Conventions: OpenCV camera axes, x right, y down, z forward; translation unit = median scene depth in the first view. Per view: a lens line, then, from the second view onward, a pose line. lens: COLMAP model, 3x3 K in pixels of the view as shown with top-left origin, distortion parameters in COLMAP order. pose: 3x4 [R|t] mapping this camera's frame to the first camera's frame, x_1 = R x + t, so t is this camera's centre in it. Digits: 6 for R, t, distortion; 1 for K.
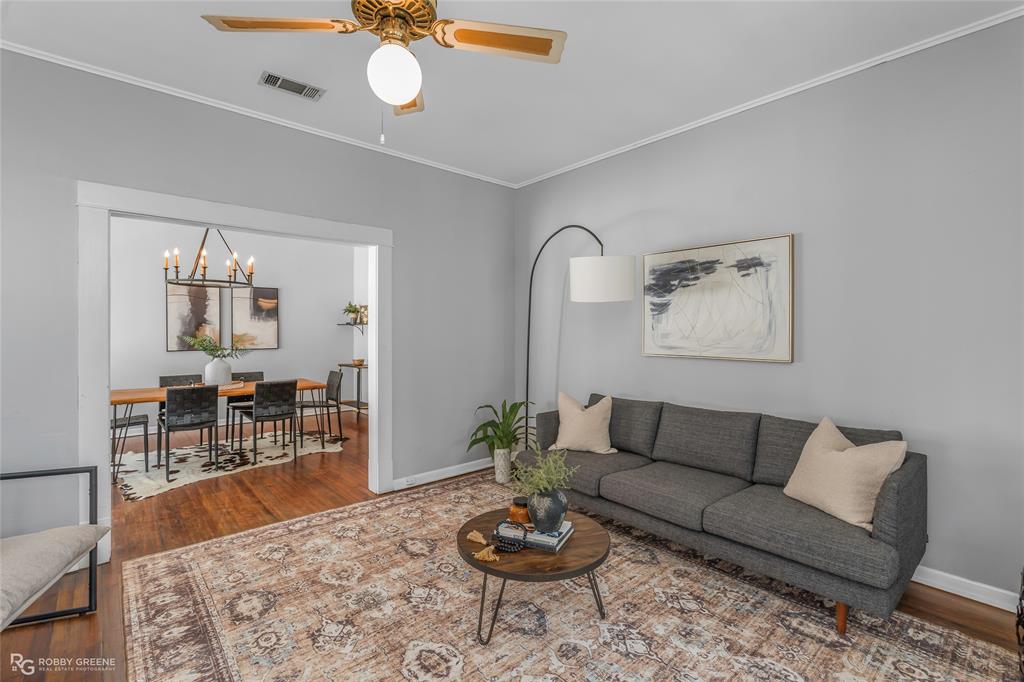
lens RADIAL K [[461.4, 0, 512.0], [0, 461.4, 331.1], [0, 0, 1]] dist [-0.004777, 0.001725]
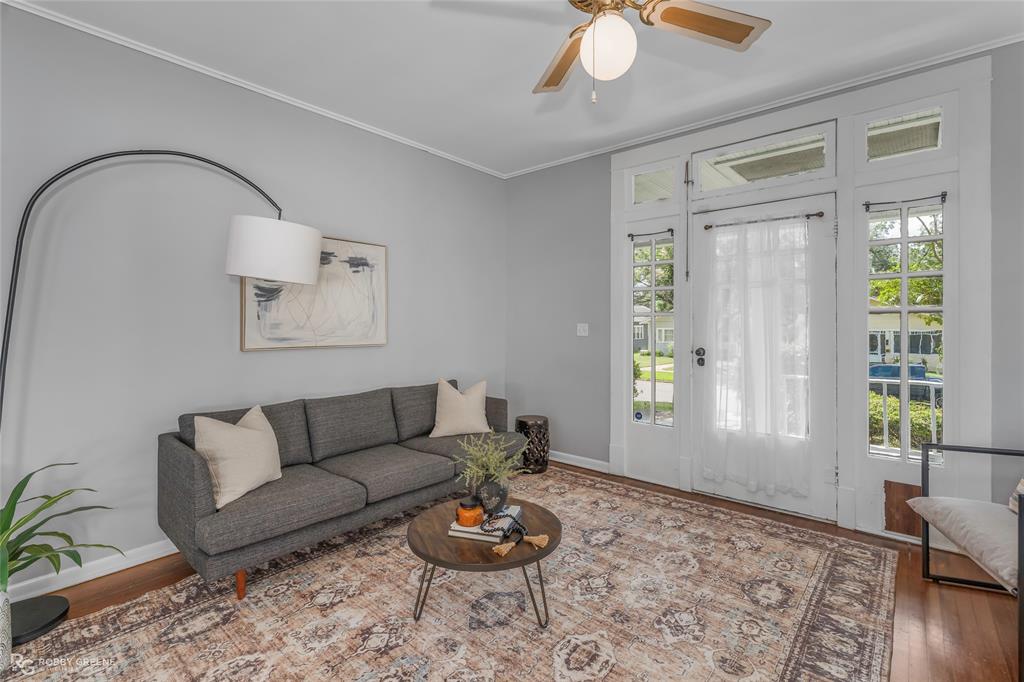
lens RADIAL K [[461.4, 0, 515.4], [0, 461.4, 326.1], [0, 0, 1]] dist [-0.004777, 0.001725]
pose [[-0.139423, -0.009281, 0.990189, -0.750398], [0.000291, 0.999956, 0.009413, 0.002339], [-0.990233, 0.001601, -0.139414, 0.855057]]
